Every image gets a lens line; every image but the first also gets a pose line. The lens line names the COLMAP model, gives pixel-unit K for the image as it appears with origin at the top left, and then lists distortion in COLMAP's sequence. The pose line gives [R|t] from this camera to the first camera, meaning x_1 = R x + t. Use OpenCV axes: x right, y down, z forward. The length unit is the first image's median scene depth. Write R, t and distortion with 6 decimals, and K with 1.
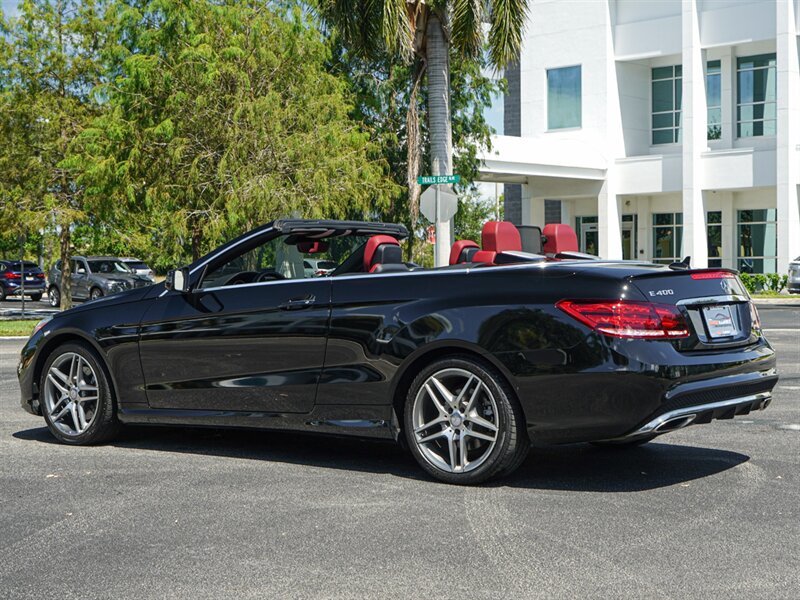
lens RADIAL K [[1405.9, 0, 401.9], [0, 1405.9, 312.9], [0, 0, 1]] dist [-0.016526, -0.042179]
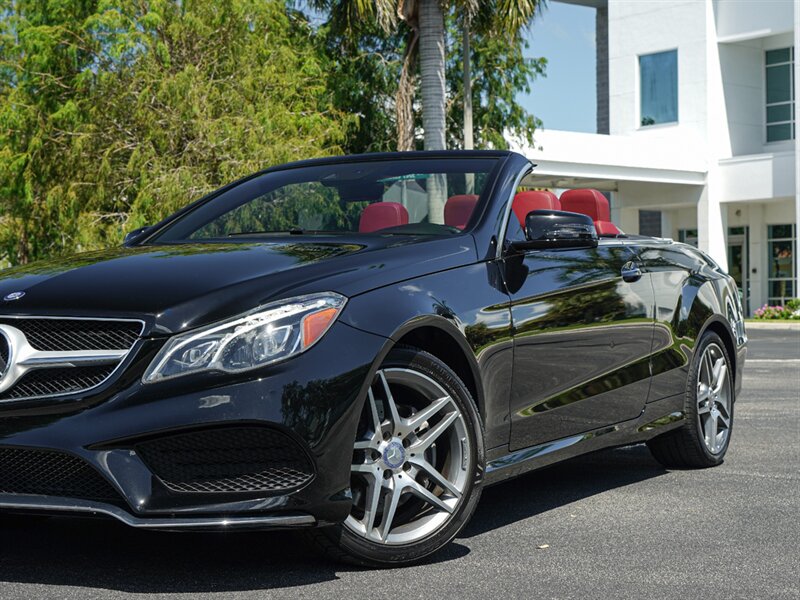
lens RADIAL K [[1527.0, 0, 399.6], [0, 1527.0, 299.1], [0, 0, 1]] dist [-0.007835, -0.016870]
pose [[0.992767, -0.001425, -0.120049, 0.073232], [-0.002467, 0.999476, -0.032266, 0.003032], [0.120032, 0.032329, 0.992244, 0.080502]]
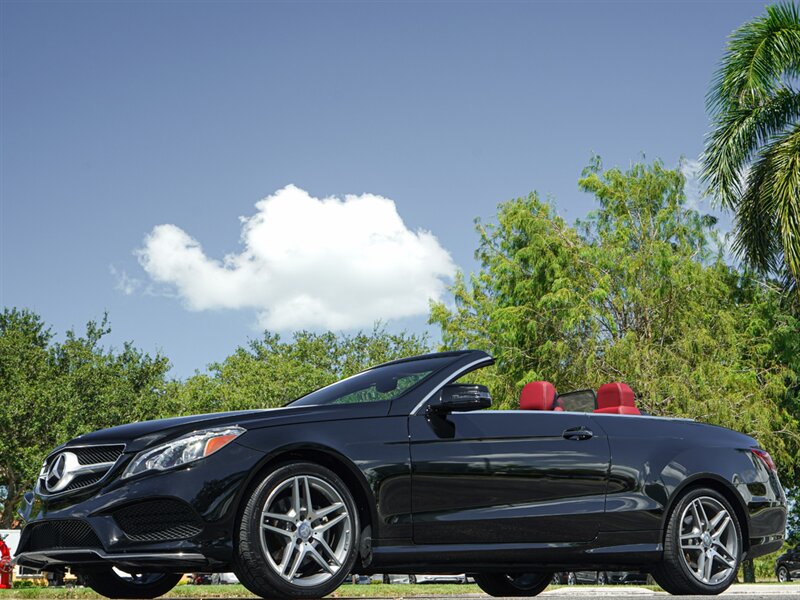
lens RADIAL K [[1492.3, 0, 372.4], [0, 1492.3, 300.5], [0, 0, 1]] dist [-0.018735, -0.004376]
pose [[0.858154, -0.094605, -0.504600, 0.143303], [-0.017210, 0.977022, -0.212444, 0.018153], [0.513104, 0.190994, 0.836807, 0.051727]]
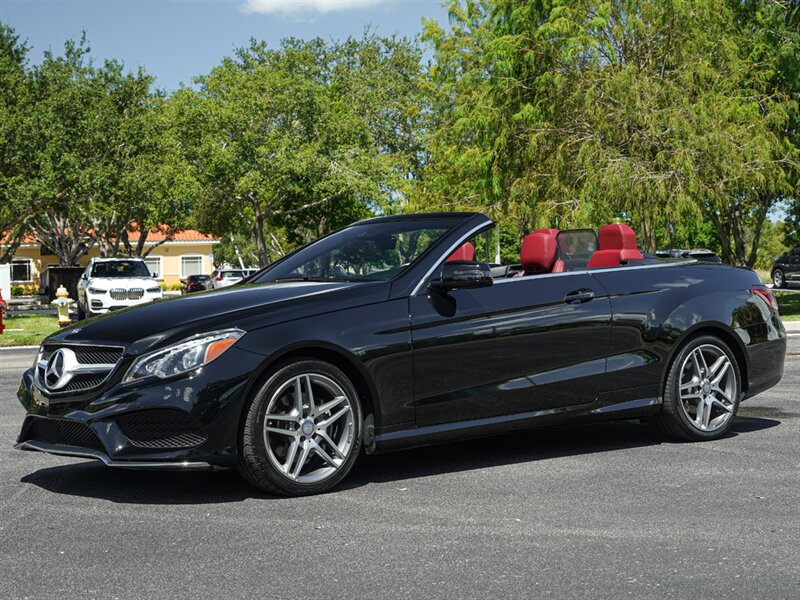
lens RADIAL K [[1527.0, 0, 399.6], [0, 1527.0, 299.1], [0, 0, 1]] dist [-0.007835, -0.016870]
pose [[0.869015, -0.004987, -0.494761, 0.143874], [0.002583, 0.999981, -0.005543, -0.002147], [0.494779, 0.003539, 0.869012, 0.048969]]
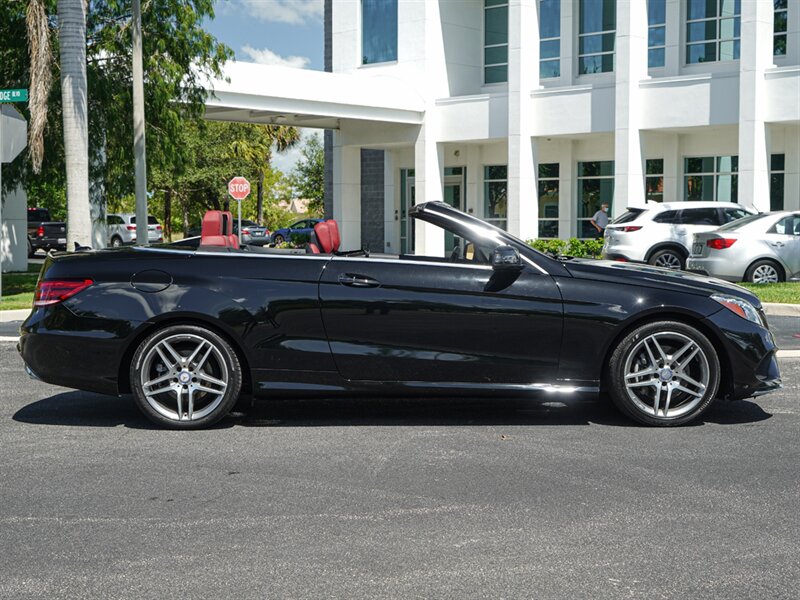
lens RADIAL K [[1298.7, 0, 397.6], [0, 1298.7, 300.5], [0, 0, 1]] dist [-0.030085, 0.120727]
pose [[0.999720, 0.008144, 0.022215, 0.113764], [-0.008741, 0.999600, 0.026906, -0.010396], [-0.021987, -0.027093, 0.999391, 0.225338]]
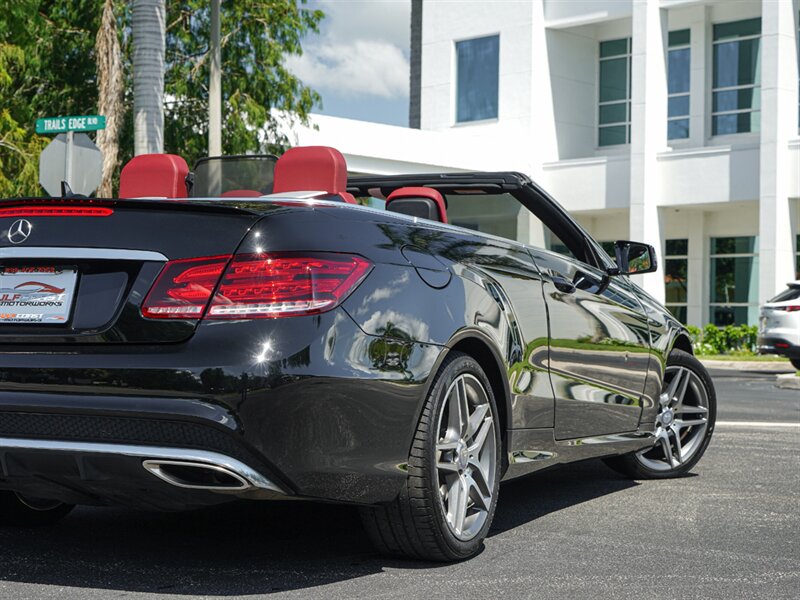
lens RADIAL K [[1487.2, 0, 395.6], [0, 1487.2, 301.6], [0, 0, 1]] dist [-0.037904, 0.036260]
pose [[0.999470, 0.024671, -0.021230, 0.095391], [-0.025656, 0.998544, -0.047446, -0.001011], [0.020028, 0.047965, 0.998648, 0.245625]]
